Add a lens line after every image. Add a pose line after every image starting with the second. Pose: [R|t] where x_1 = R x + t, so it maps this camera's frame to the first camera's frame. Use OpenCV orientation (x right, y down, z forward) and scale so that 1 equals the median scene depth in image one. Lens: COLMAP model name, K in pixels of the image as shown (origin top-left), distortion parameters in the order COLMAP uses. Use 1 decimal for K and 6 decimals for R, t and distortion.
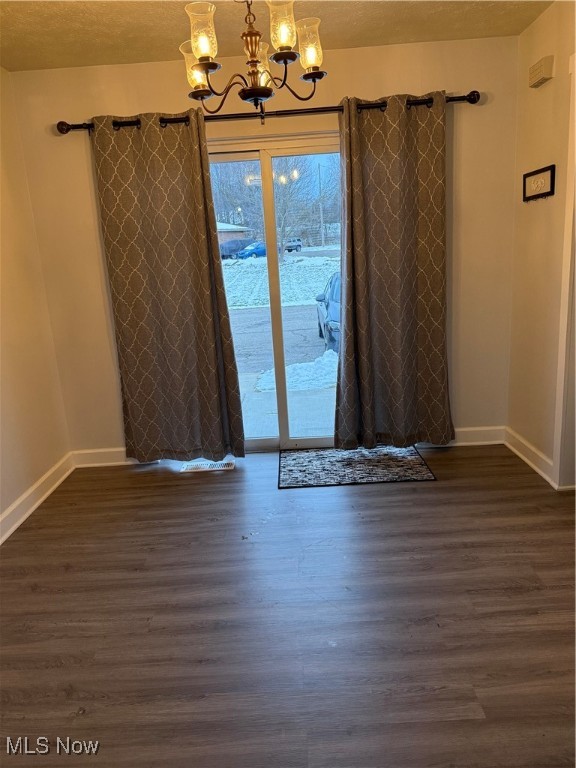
lens RADIAL K [[539.3, 0, 287.9], [0, 539.3, 372.1], [0, 0, 1]] dist [0.118510, -0.149004]
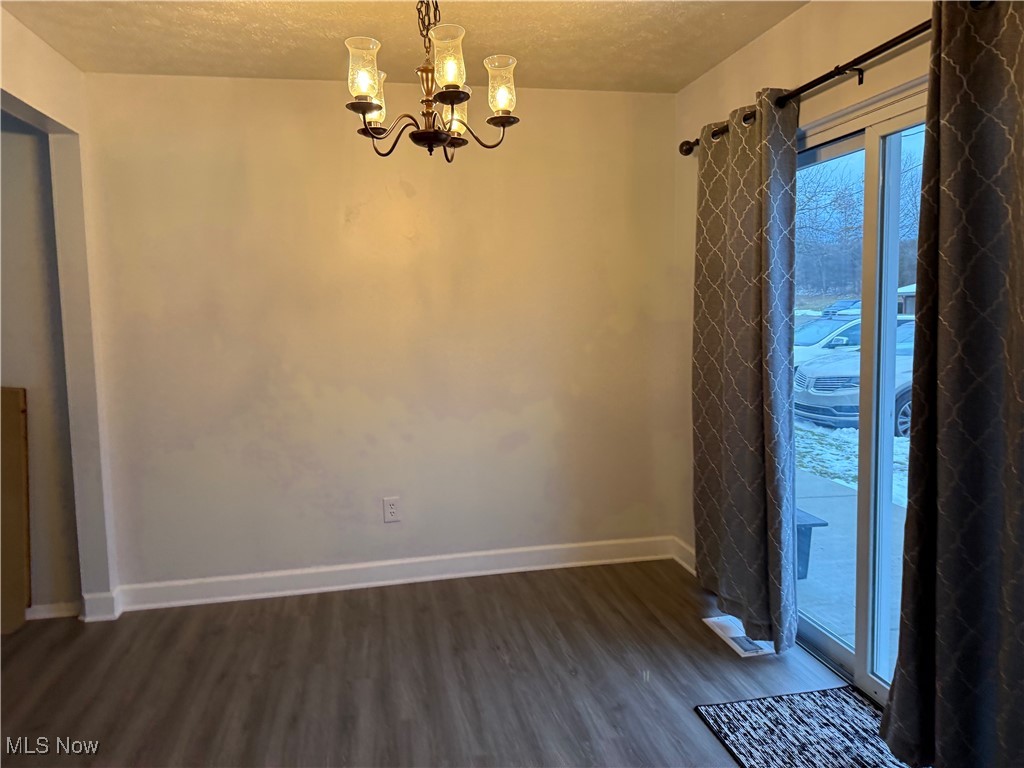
lens RADIAL K [[718.9, 0, 509.6], [0, 718.9, 367.2], [0, 0, 1]] dist [0.093809, -0.140694]
pose [[0.195535, 0.138025, -0.970935, 0.724654], [-0.202177, 0.974453, 0.097809, -0.197673], [0.959631, 0.177175, 0.218445, 0.637324]]
